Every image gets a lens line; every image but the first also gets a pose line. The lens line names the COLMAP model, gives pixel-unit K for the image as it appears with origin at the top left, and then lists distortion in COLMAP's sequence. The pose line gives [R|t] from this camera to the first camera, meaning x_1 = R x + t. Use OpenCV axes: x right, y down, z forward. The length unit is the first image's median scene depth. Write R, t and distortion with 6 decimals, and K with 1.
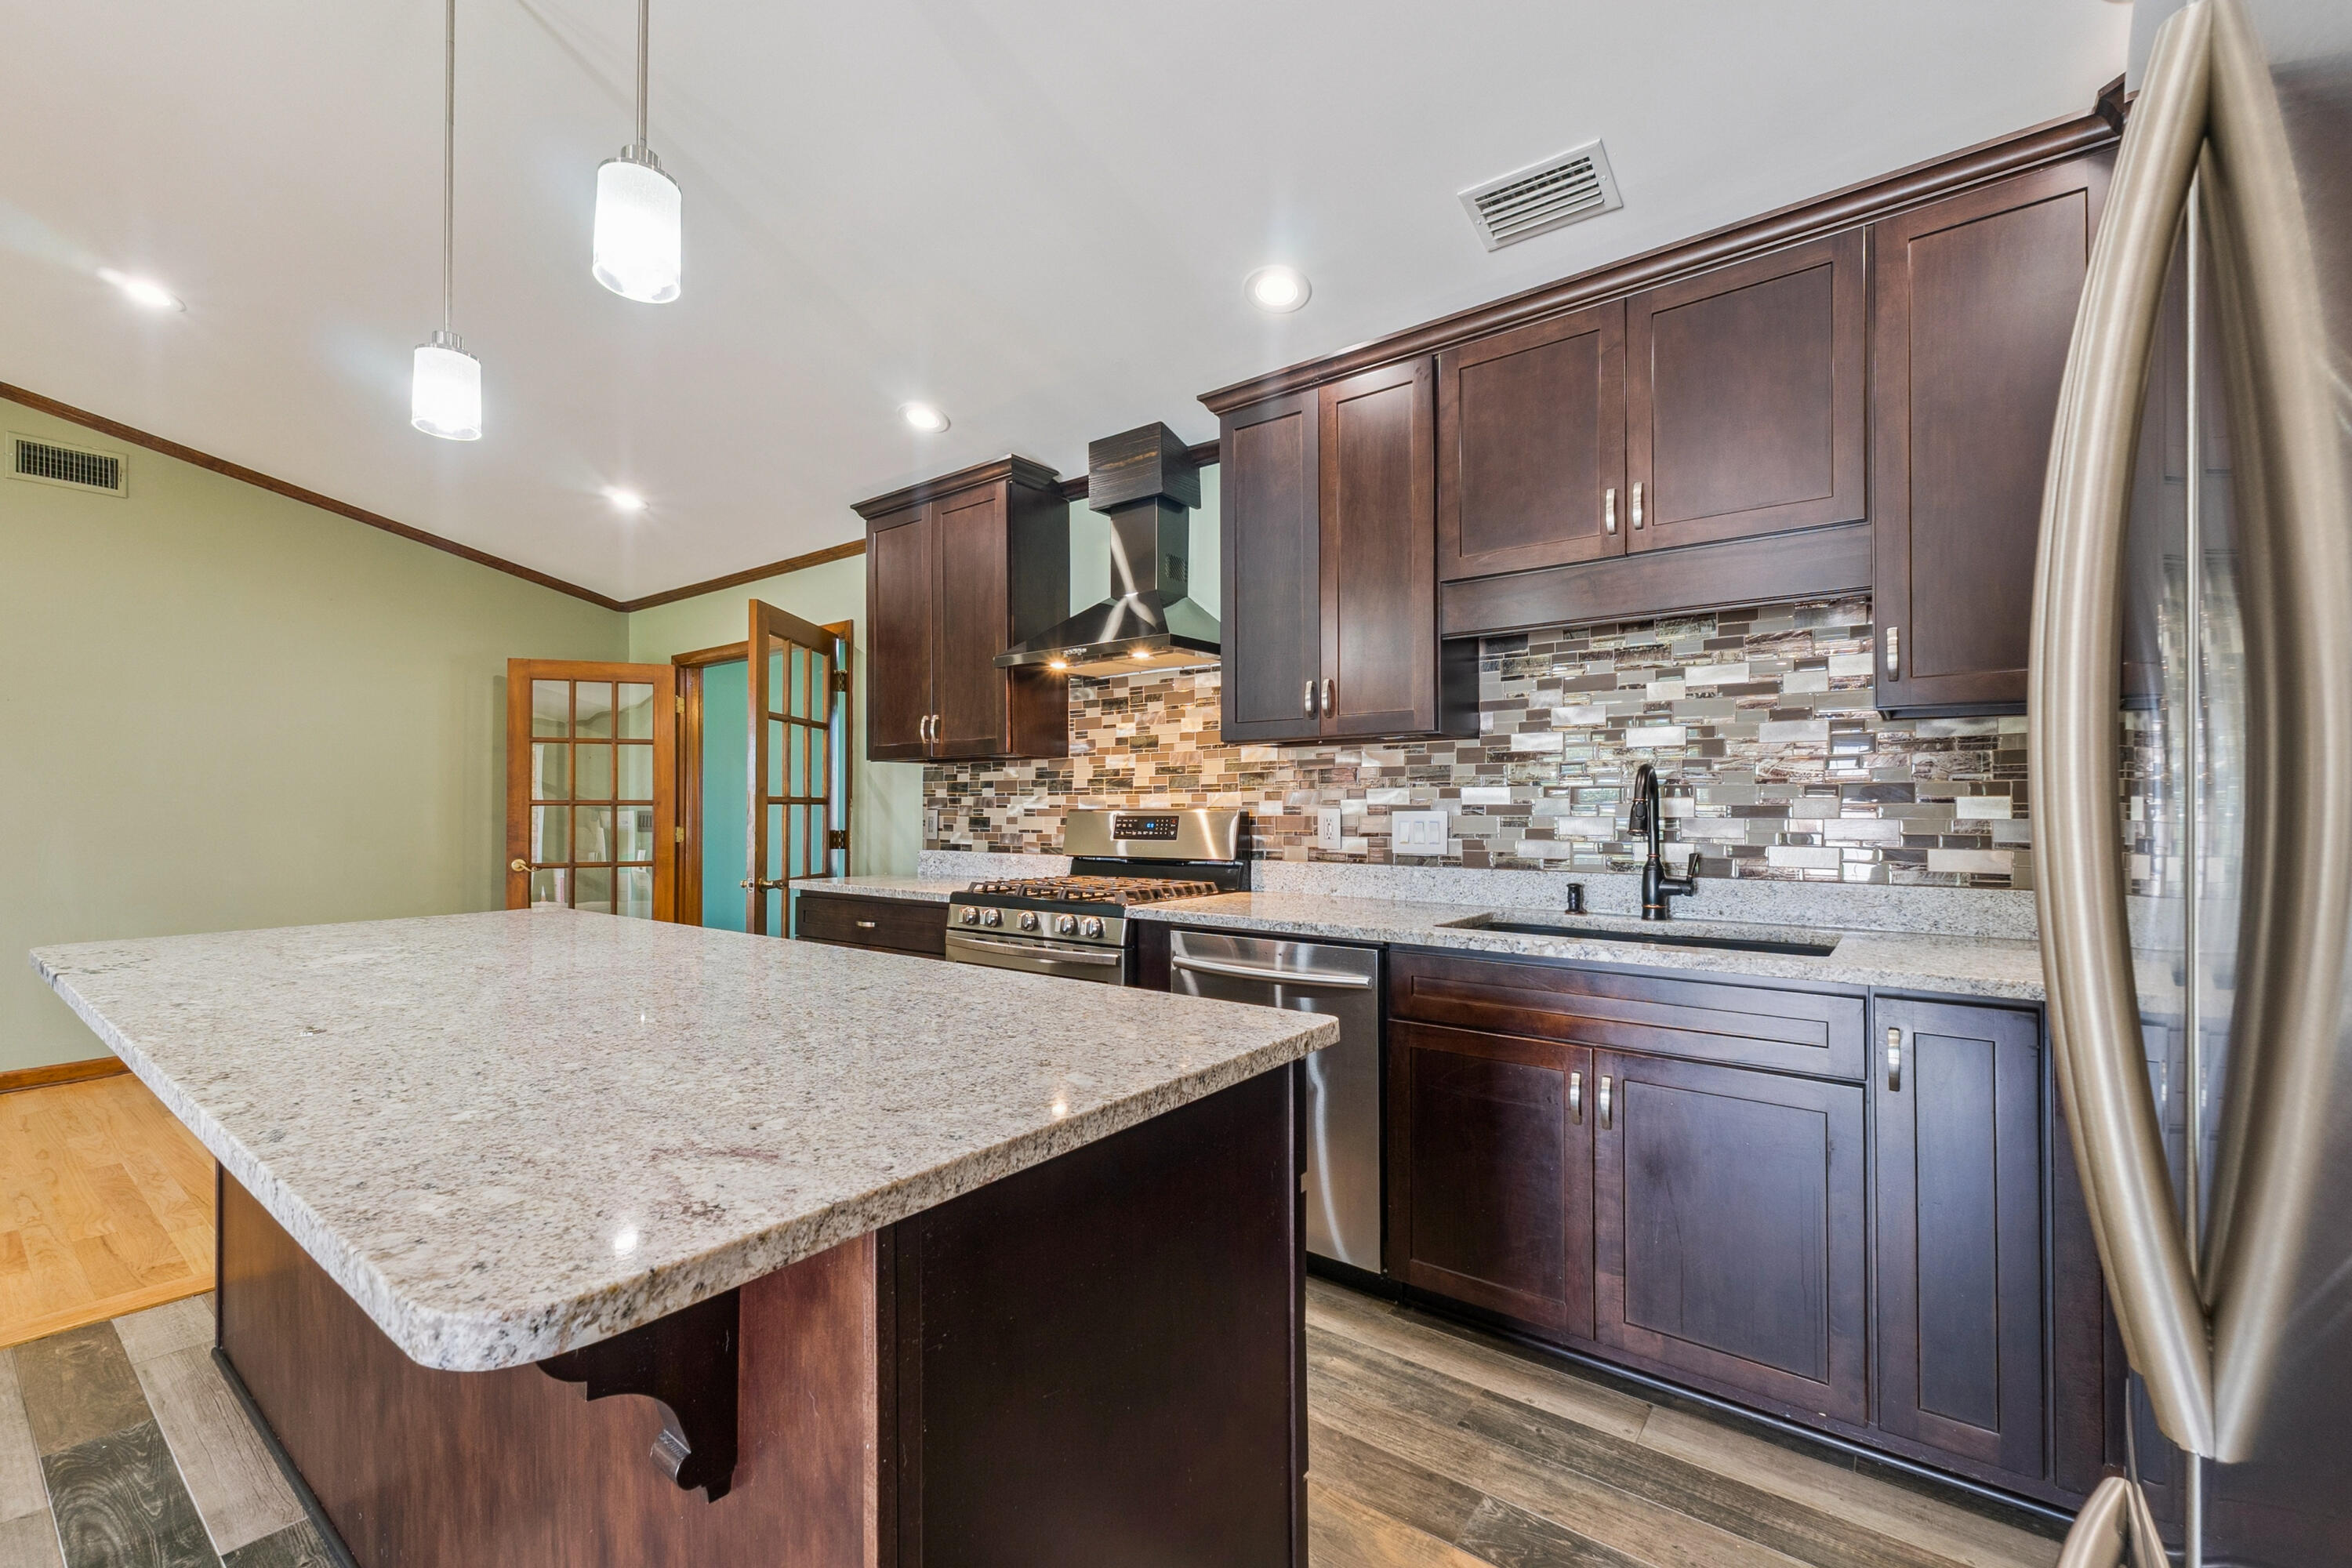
lens RADIAL K [[1001.8, 0, 1177.4], [0, 1001.8, 786.6], [0, 0, 1]] dist [-0.000997, 0.000151]
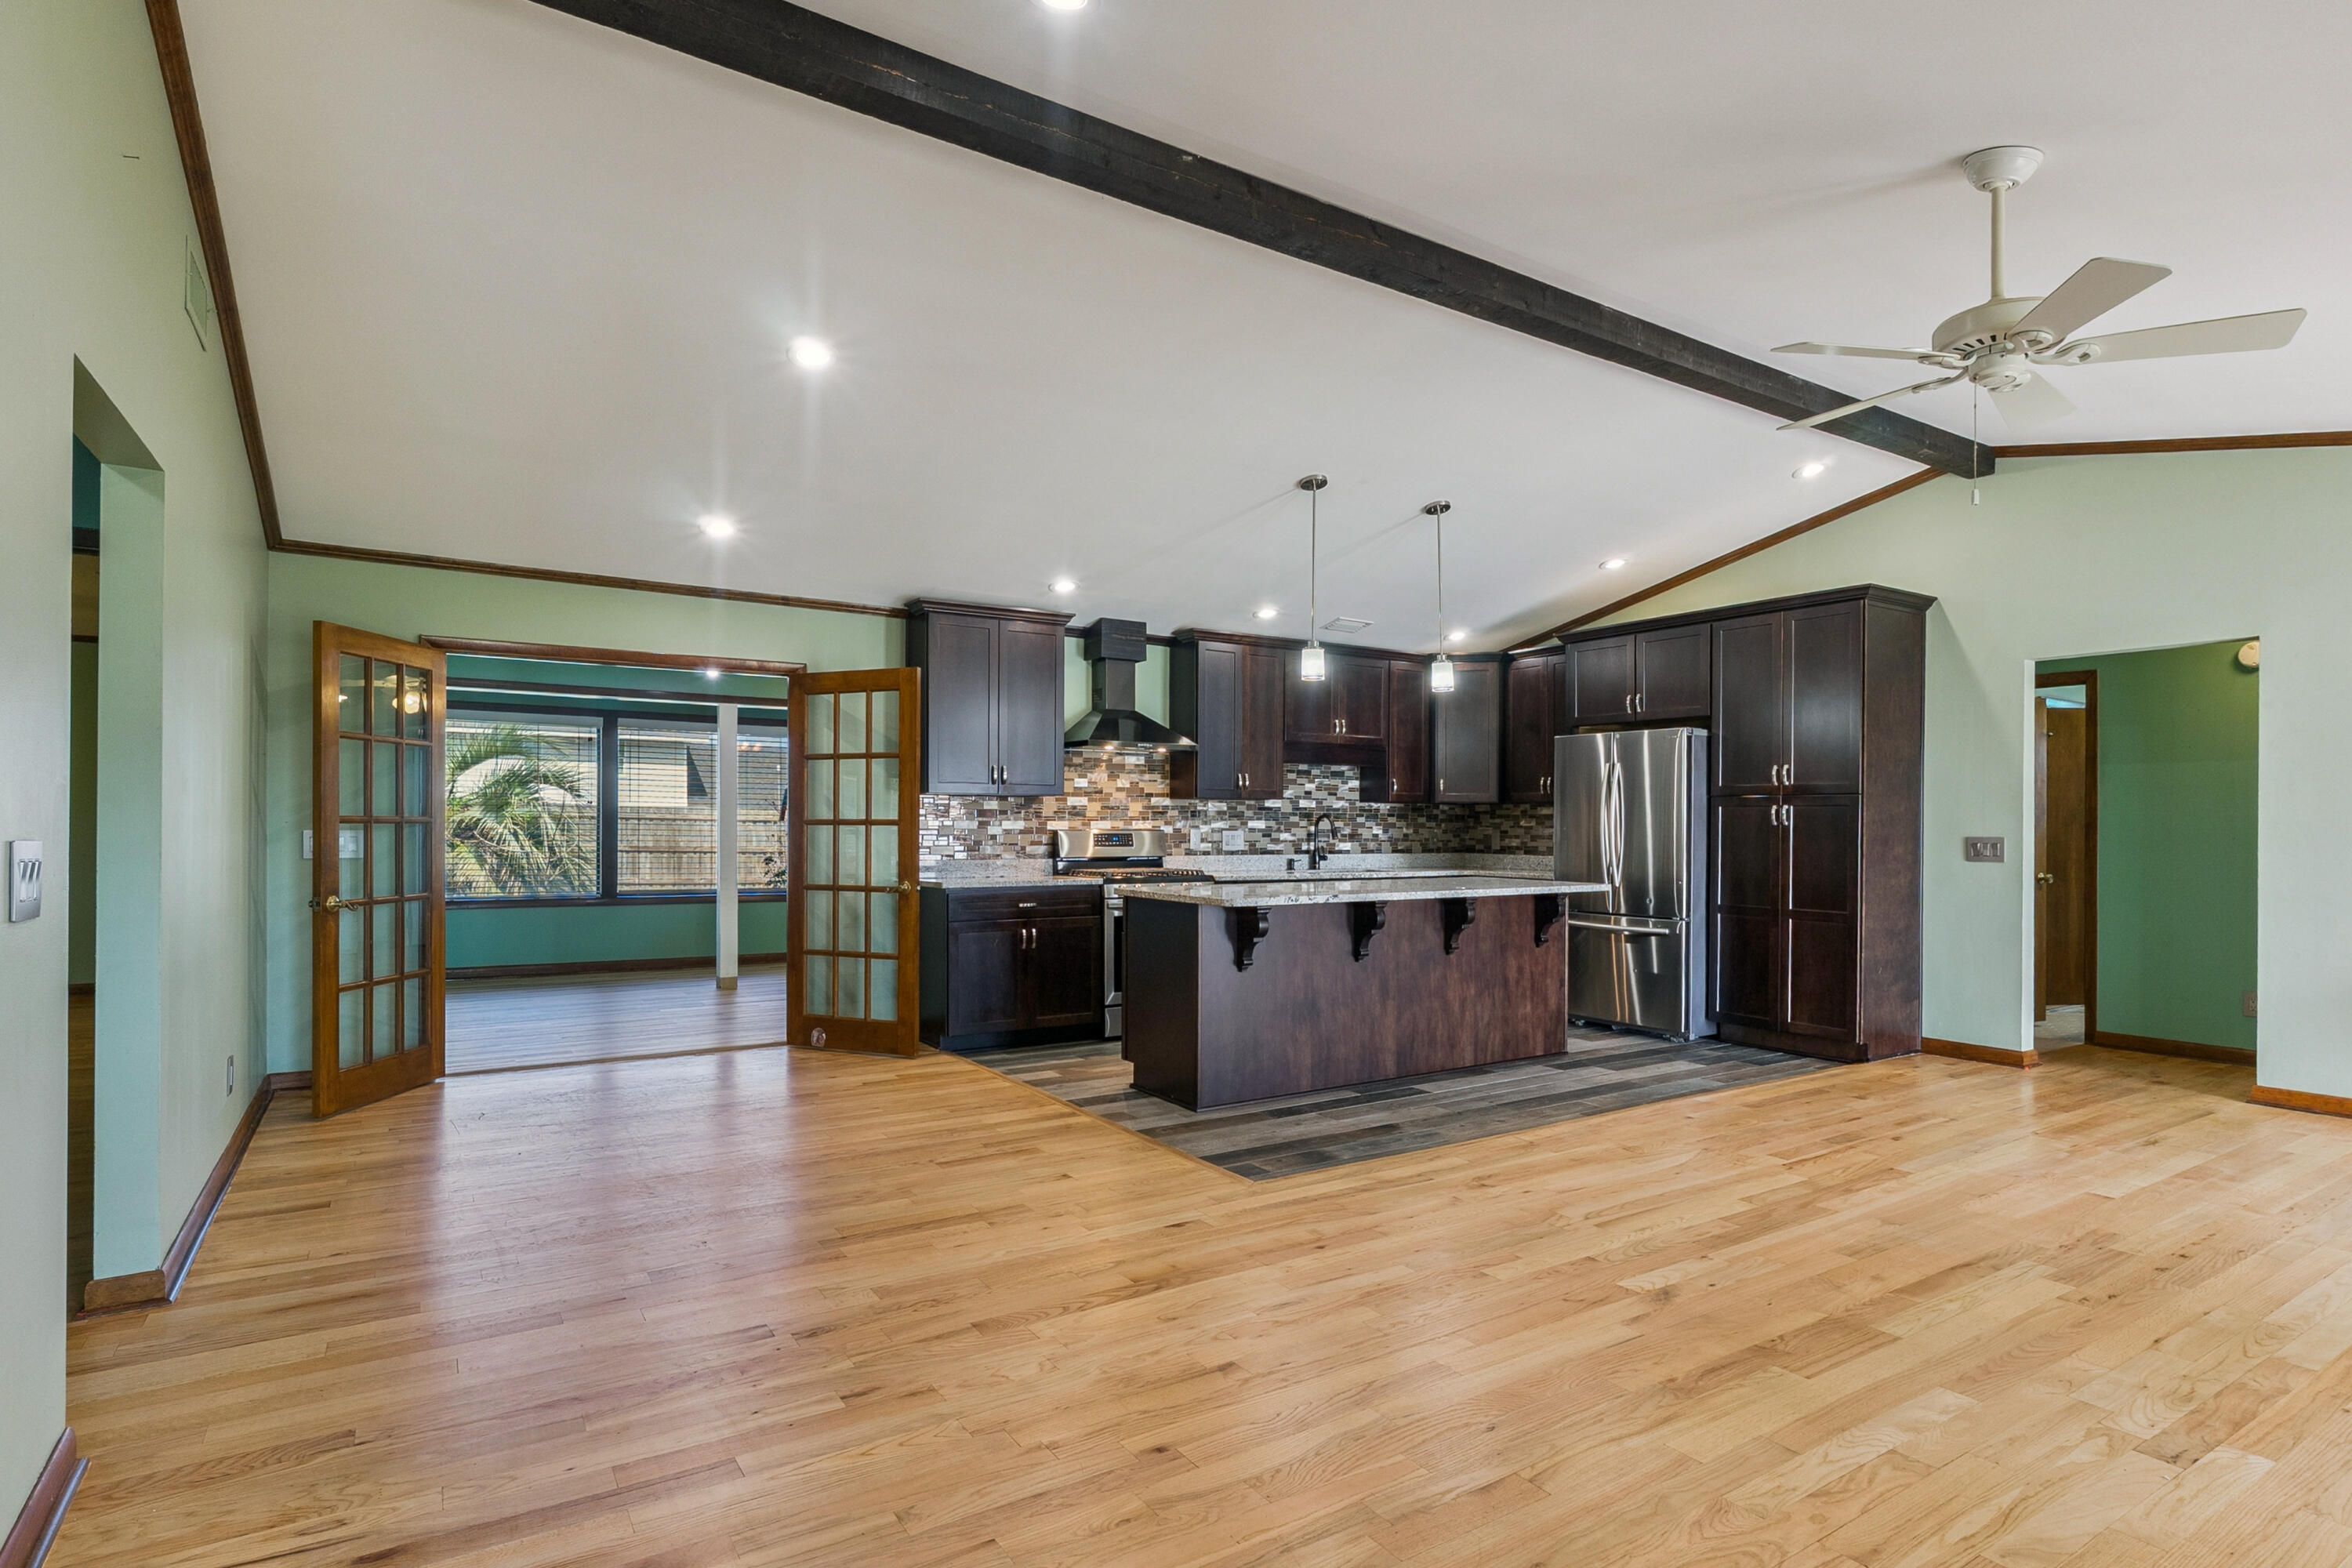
lens RADIAL K [[1191.8, 0, 1181.9], [0, 1191.8, 808.0], [0, 0, 1]] dist [0.000770, 0.000024]
pose [[0.330926, 0.022970, 0.943377, -2.217953], [-0.017912, 0.999676, -0.018058, 0.022090], [-0.943487, -0.010922, 0.331230, 0.205288]]
